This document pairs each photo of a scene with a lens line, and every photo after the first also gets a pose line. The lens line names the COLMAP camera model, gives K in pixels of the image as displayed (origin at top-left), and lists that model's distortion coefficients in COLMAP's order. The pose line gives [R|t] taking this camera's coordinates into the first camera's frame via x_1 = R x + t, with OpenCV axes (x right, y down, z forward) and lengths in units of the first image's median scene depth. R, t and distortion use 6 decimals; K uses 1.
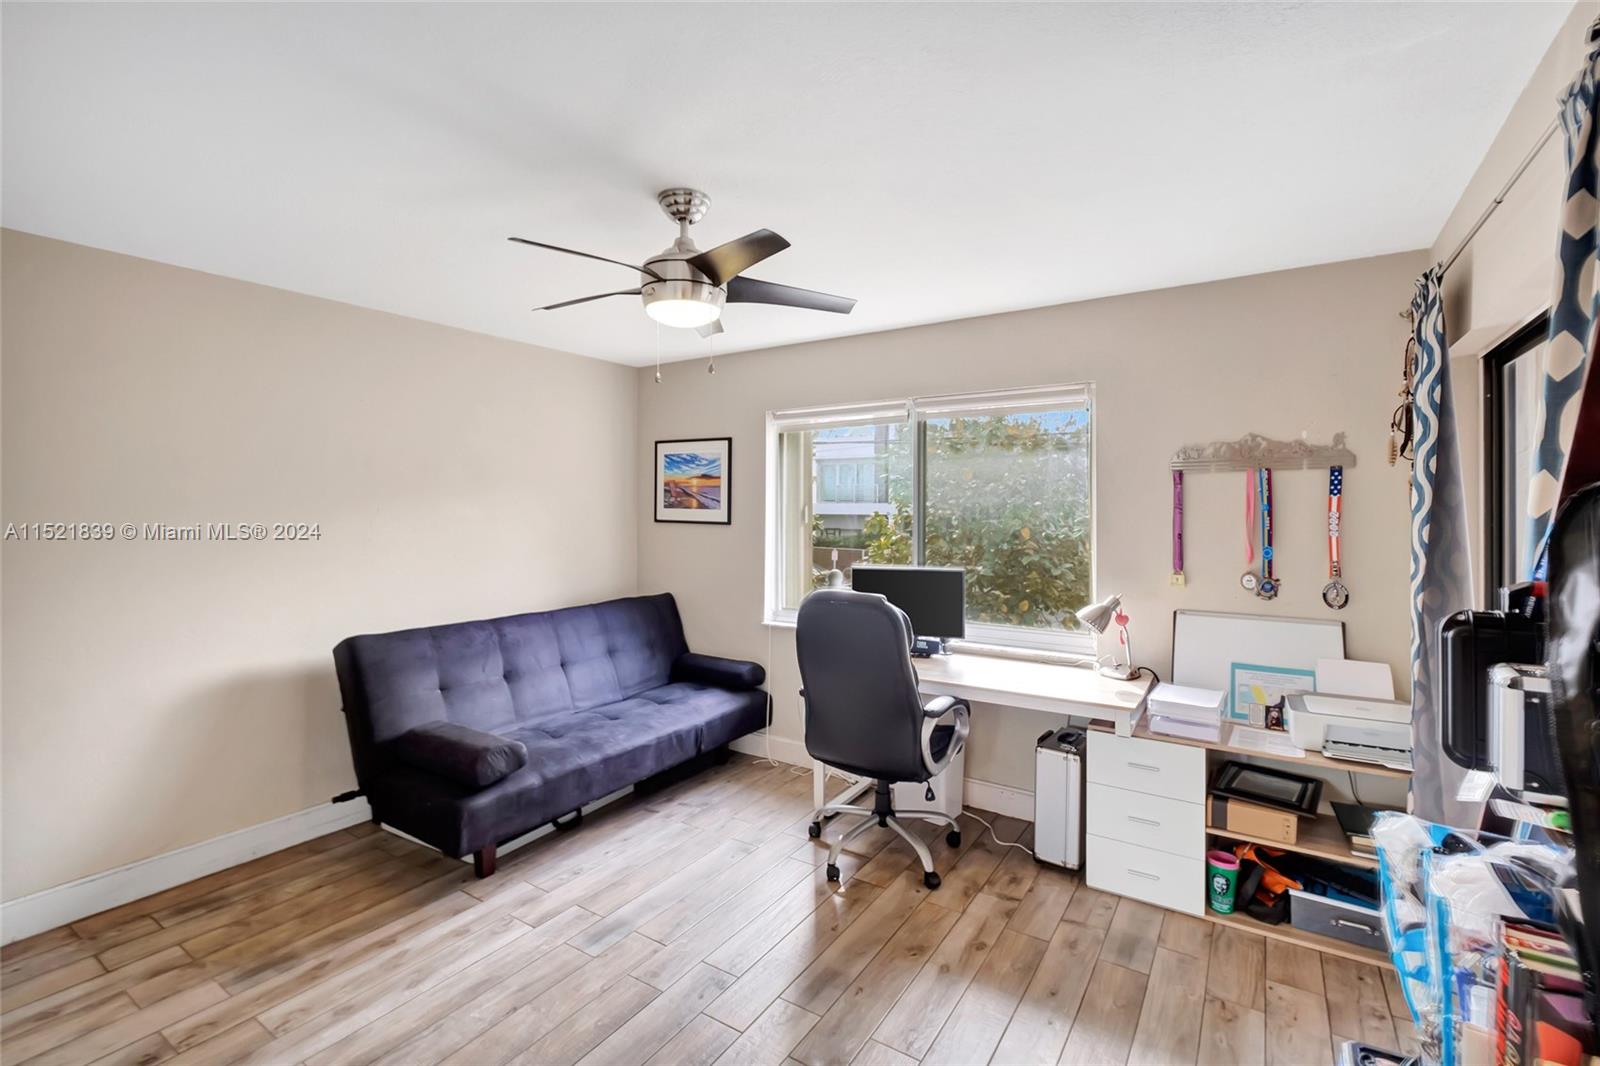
lens RADIAL K [[712.4, 0, 796.8], [0, 712.4, 515.8], [0, 0, 1]] dist [-0.001377, -0.000201]
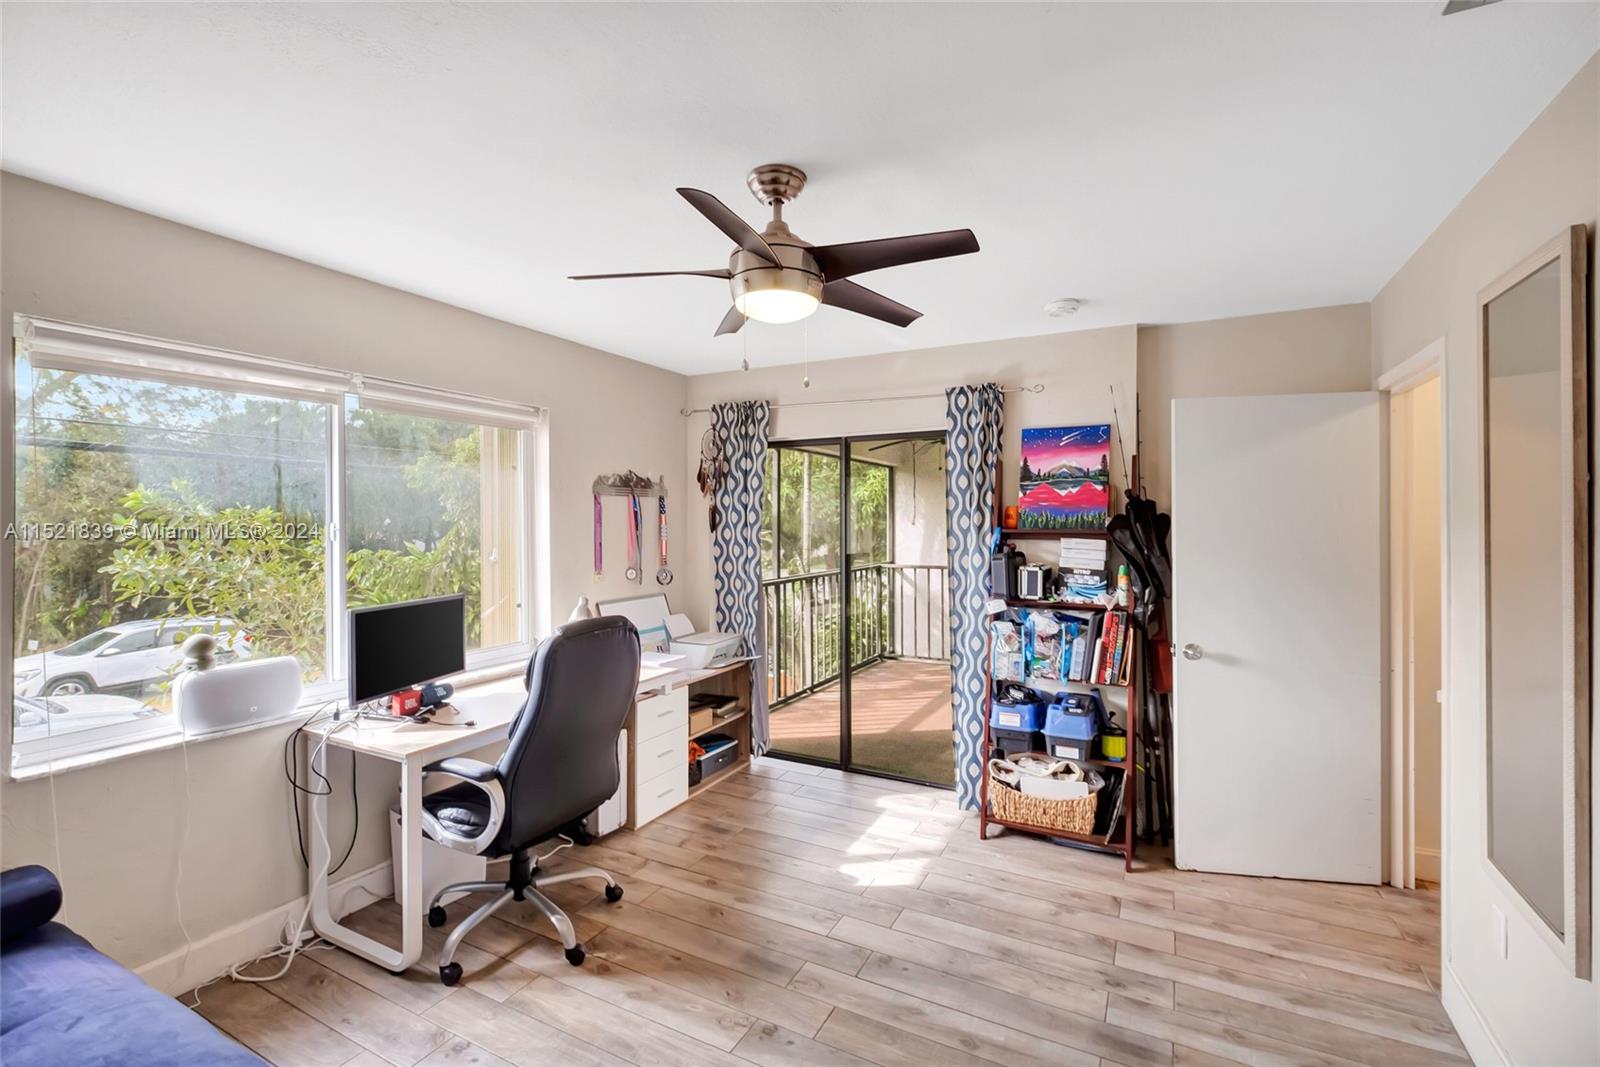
lens RADIAL K [[712.4, 0, 796.8], [0, 712.4, 516.3], [0, 0, 1]] dist [-0.001377, -0.000201]
pose [[-0.114460, 0.006460, 0.993407, -0.871409], [0.003044, 0.999976, -0.006152, -0.012762], [-0.993423, 0.002319, -0.114477, 0.888831]]
